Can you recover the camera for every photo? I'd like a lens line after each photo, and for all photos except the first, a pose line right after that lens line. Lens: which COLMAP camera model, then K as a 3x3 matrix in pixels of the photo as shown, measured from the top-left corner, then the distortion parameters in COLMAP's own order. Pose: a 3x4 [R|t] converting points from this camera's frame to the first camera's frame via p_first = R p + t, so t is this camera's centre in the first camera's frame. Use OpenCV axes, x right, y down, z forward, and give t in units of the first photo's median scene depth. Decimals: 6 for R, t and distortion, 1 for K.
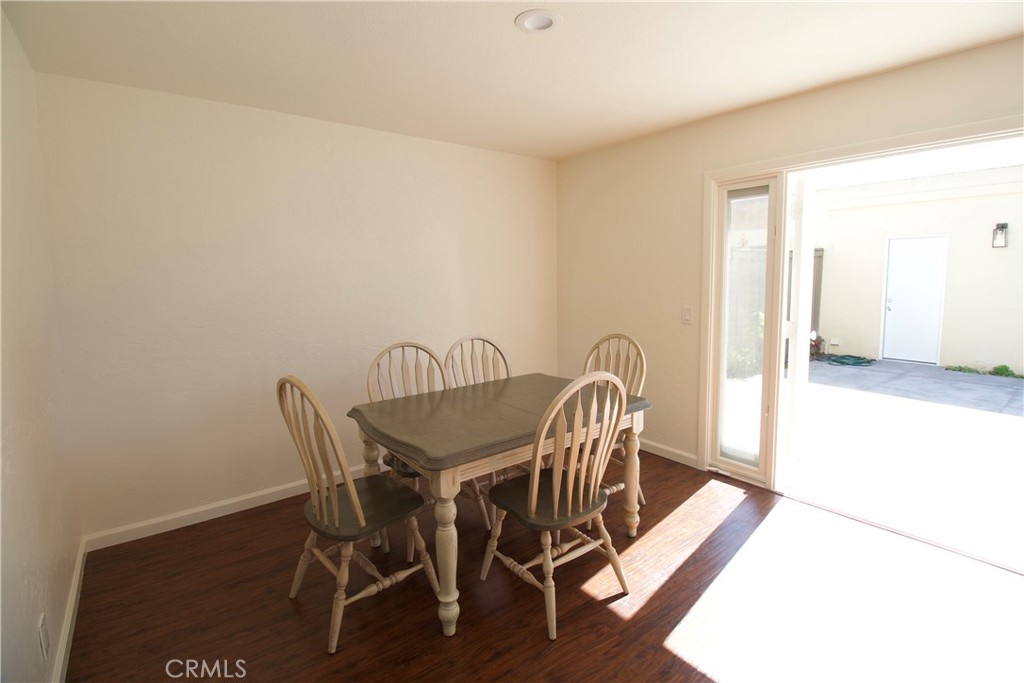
lens RADIAL K [[473.3, 0, 511.4], [0, 473.3, 322.2], [0, 0, 1]] dist [-0.000108, -0.011516]
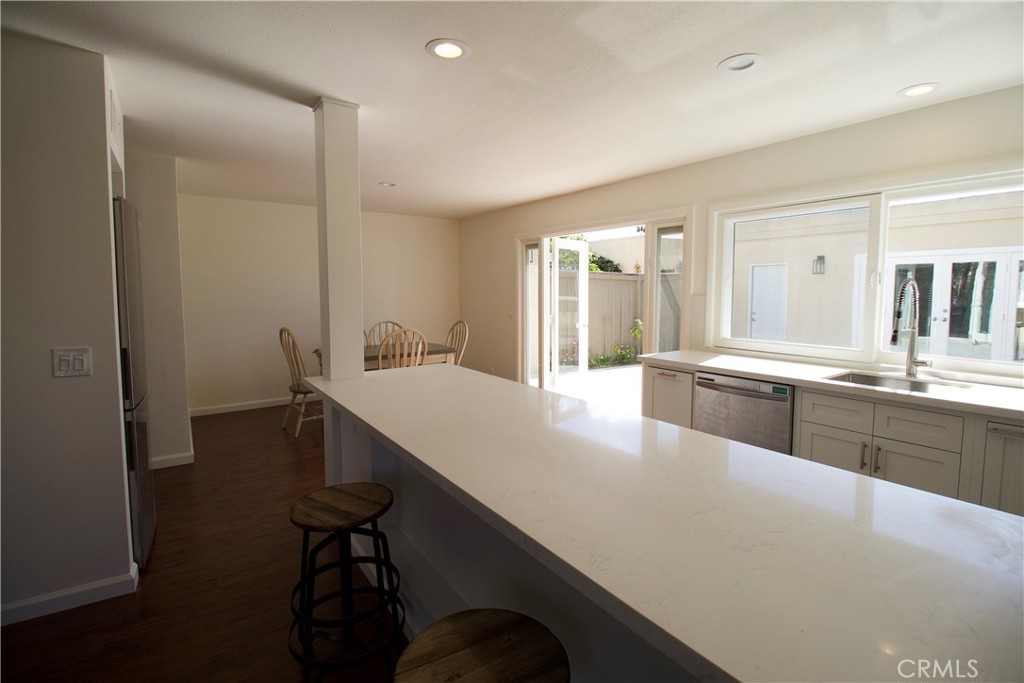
lens RADIAL K [[473.3, 0, 511.4], [0, 473.3, 322.2], [0, 0, 1]] dist [-0.000108, -0.011516]
pose [[0.998858, 0.017329, -0.044522, 0.521148], [-0.018846, 0.999248, -0.033884, 0.093905], [0.043901, 0.034684, 0.998434, -0.892436]]
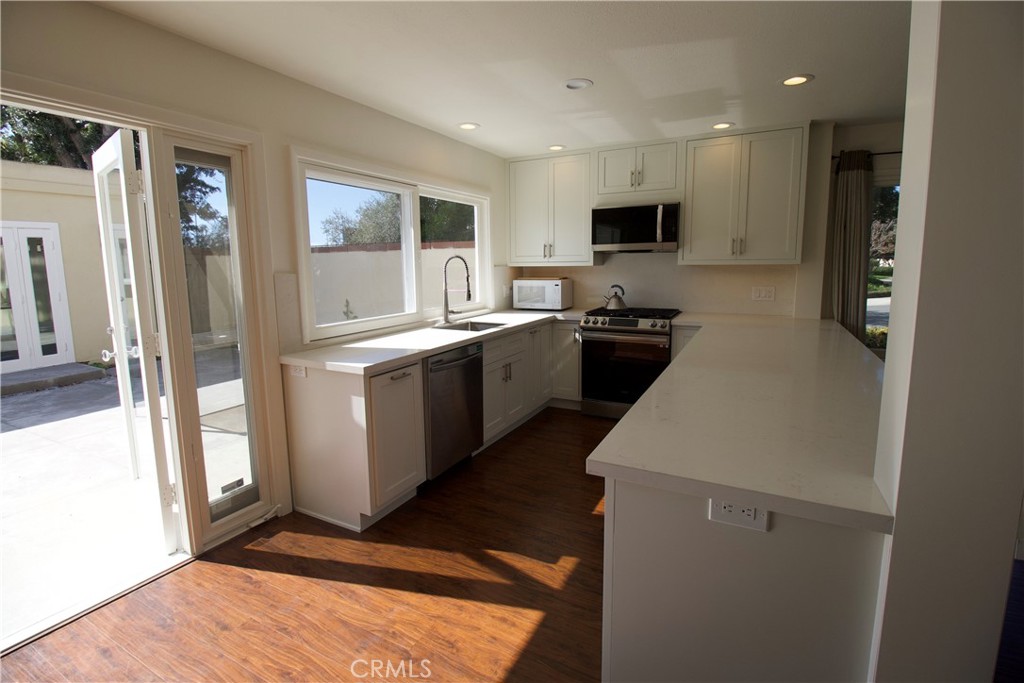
lens RADIAL K [[473.3, 0, 511.4], [0, 473.3, 322.2], [0, 0, 1]] dist [-0.000108, -0.011516]
pose [[-0.409305, -0.100582, 0.906837, -1.121813], [0.112320, 0.980791, 0.159481, -0.312605], [-0.905458, 0.167132, -0.390145, 3.080717]]
